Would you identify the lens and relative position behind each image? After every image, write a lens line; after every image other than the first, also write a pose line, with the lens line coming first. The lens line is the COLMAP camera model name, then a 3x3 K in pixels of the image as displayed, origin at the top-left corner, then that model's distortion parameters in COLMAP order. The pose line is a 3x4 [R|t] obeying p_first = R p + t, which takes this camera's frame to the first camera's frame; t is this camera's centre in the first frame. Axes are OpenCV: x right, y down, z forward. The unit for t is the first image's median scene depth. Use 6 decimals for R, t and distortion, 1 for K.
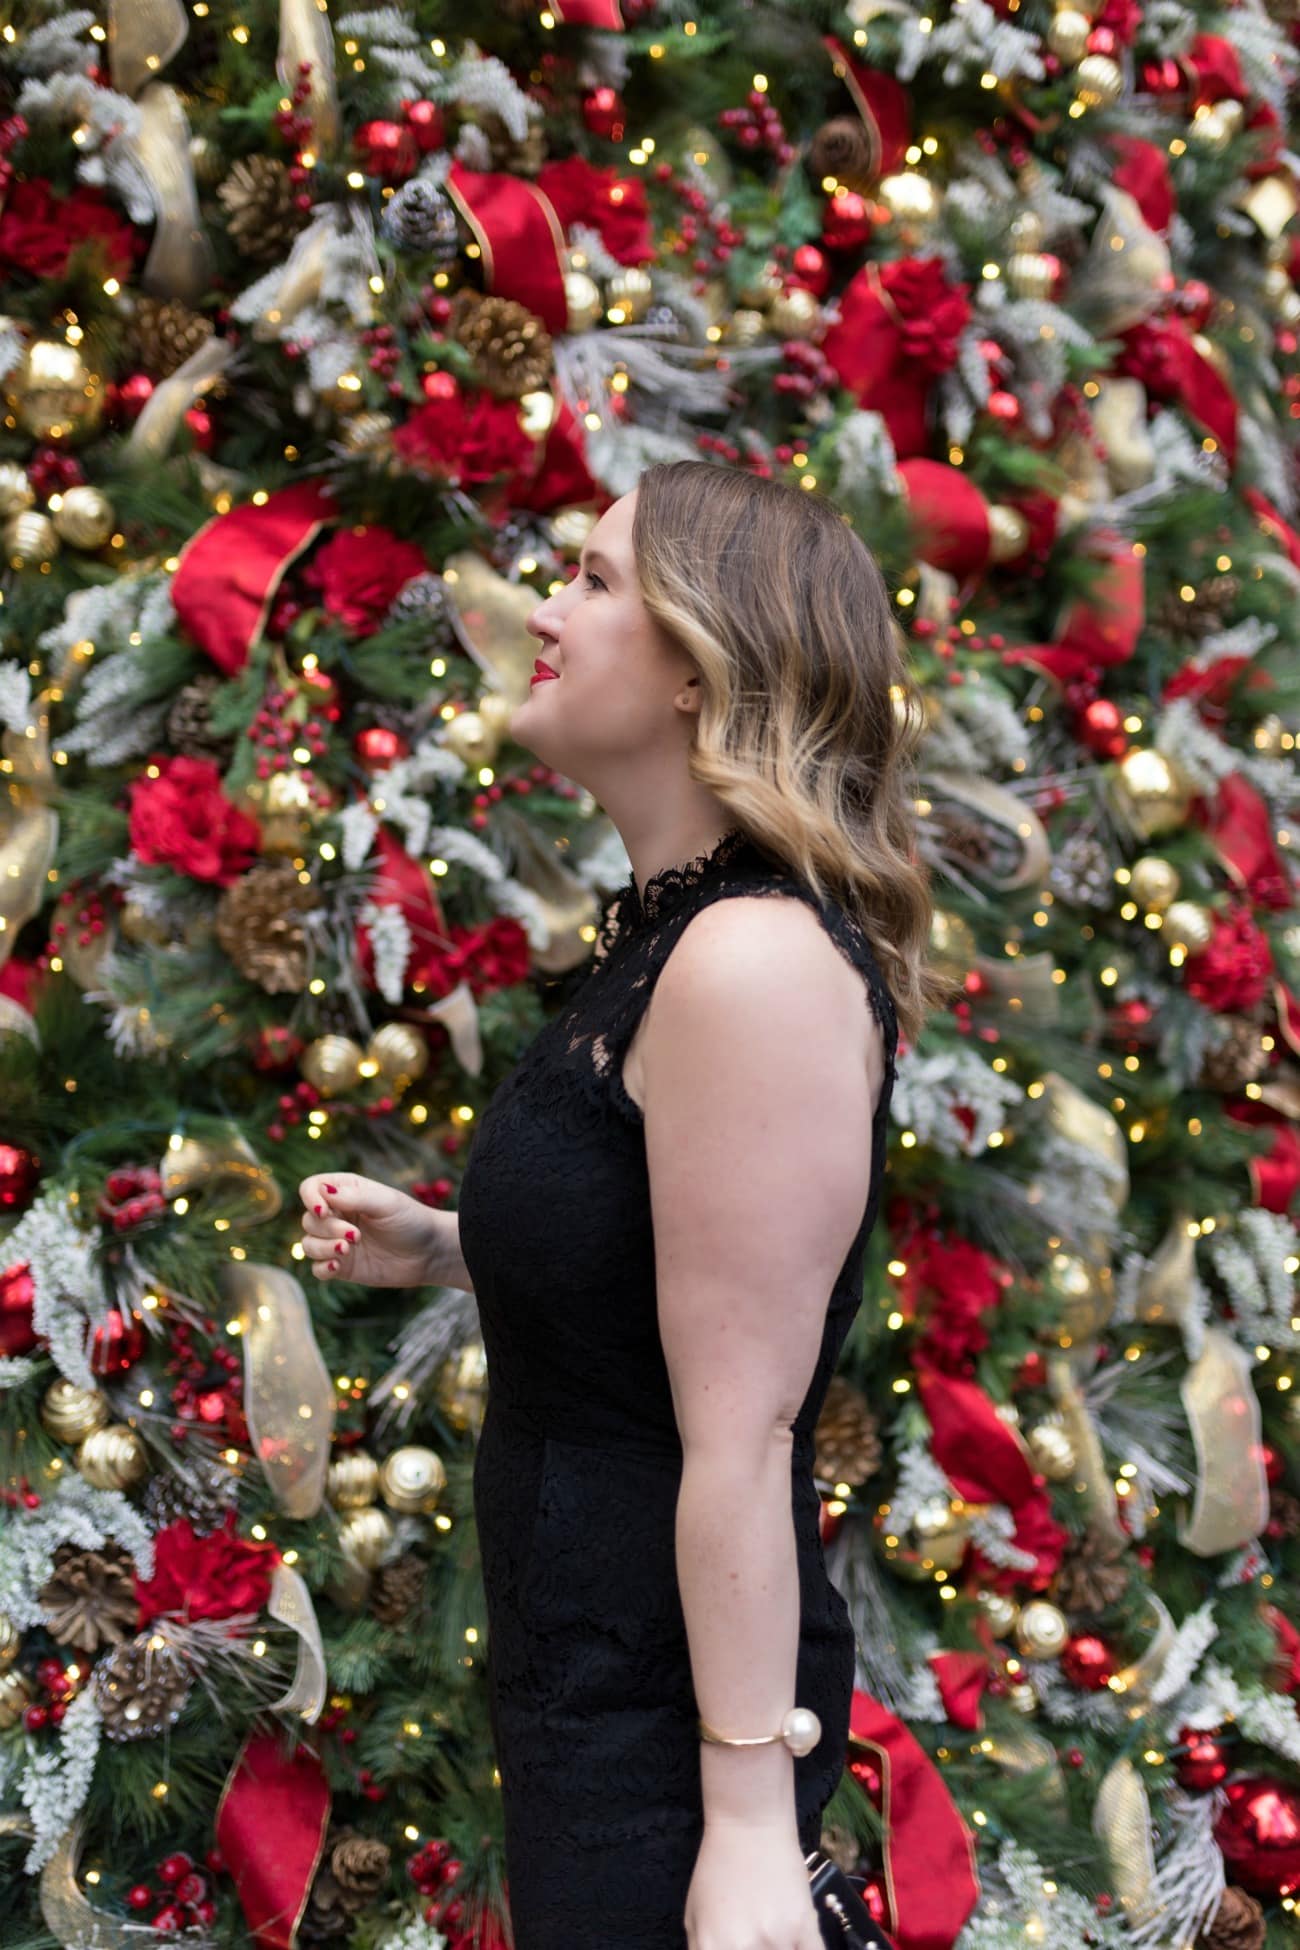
lens RADIAL K [[1854.0, 0, 653.9], [0, 1854.0, 933.4], [0, 0, 1]] dist [0.007942, -0.009866]
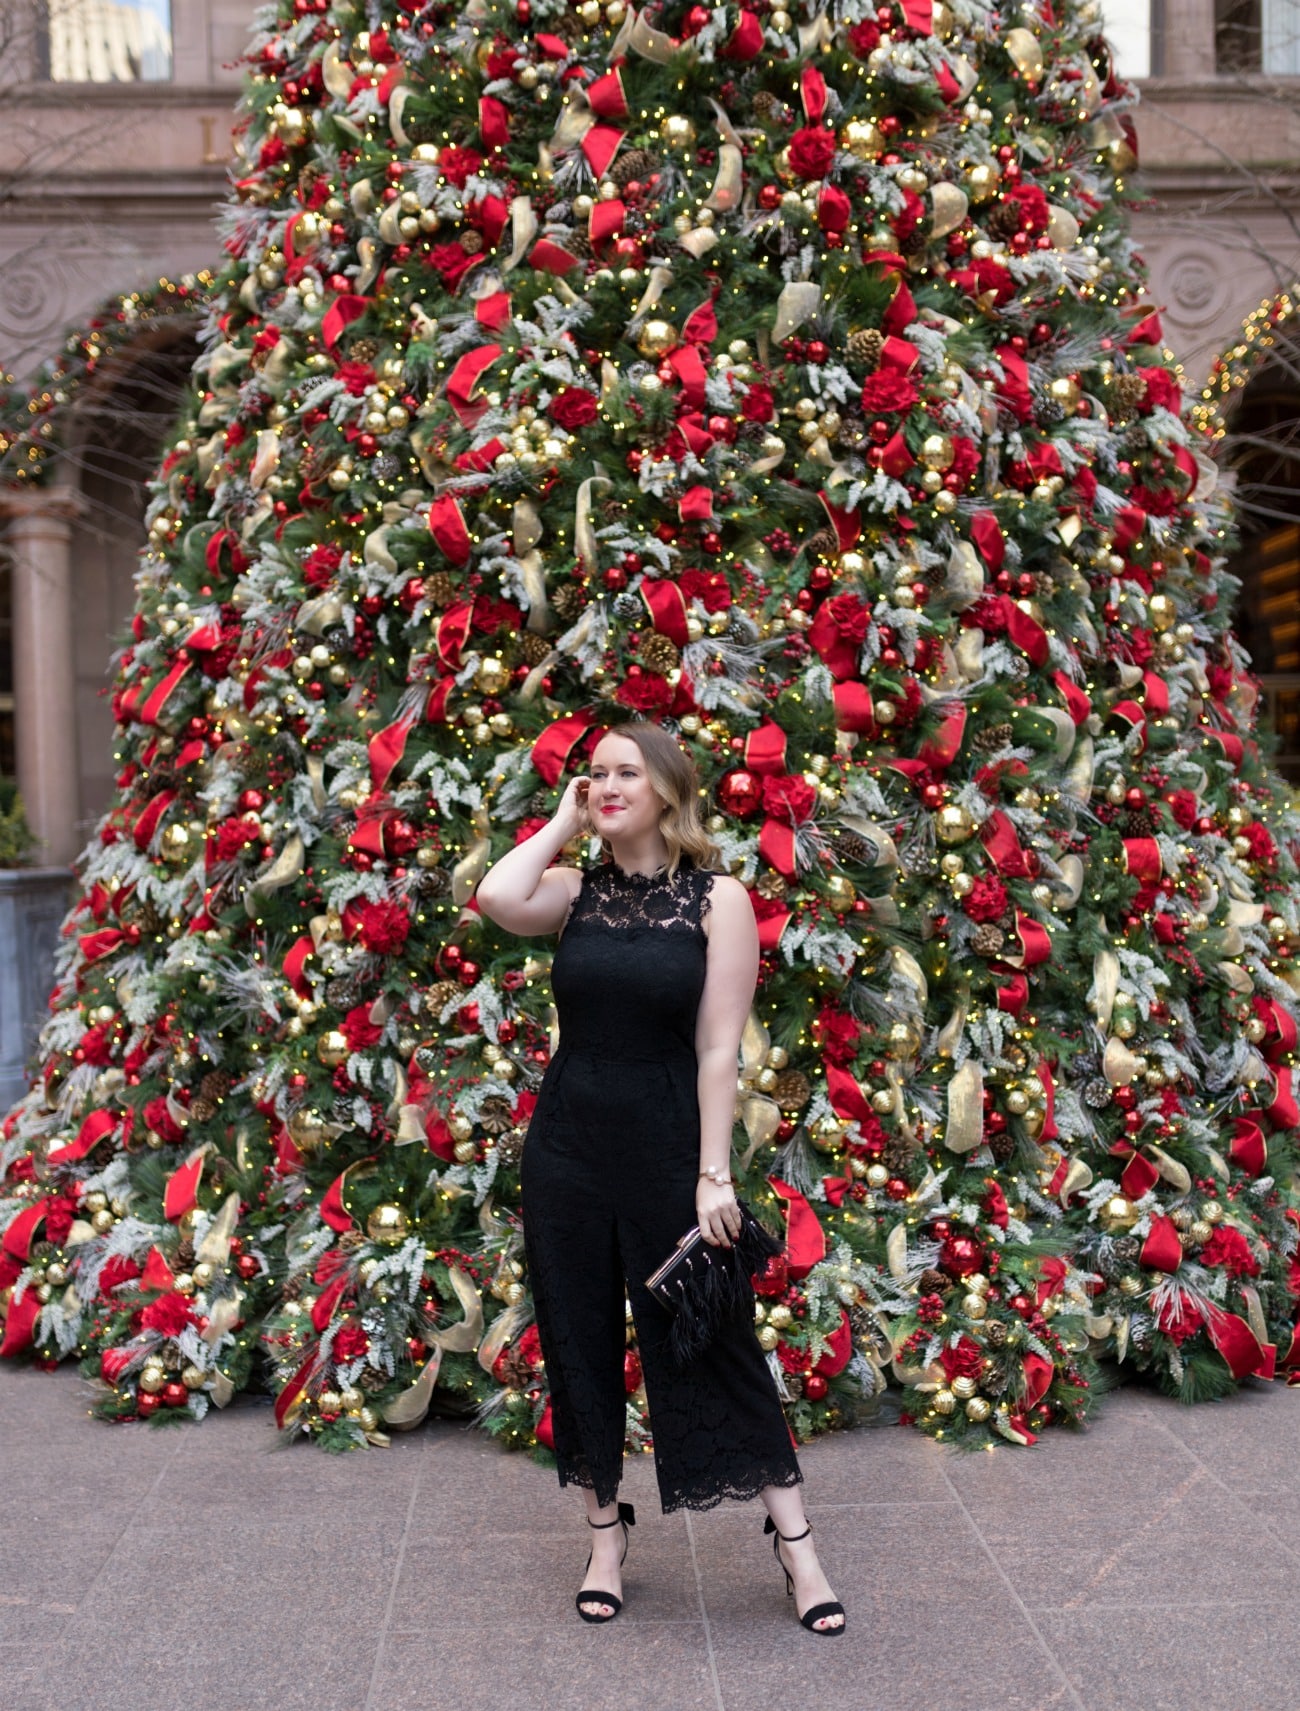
lens RADIAL K [[1874.4, 0, 650.0], [0, 1874.4, 855.5], [0, 0, 1]] dist [0.000592, -0.000972]
pose [[0.965619, -0.007913, -0.259839, 0.562379], [-0.002563, 0.999198, -0.039953, 0.060114], [0.259947, 0.039246, 0.964825, -1.441330]]
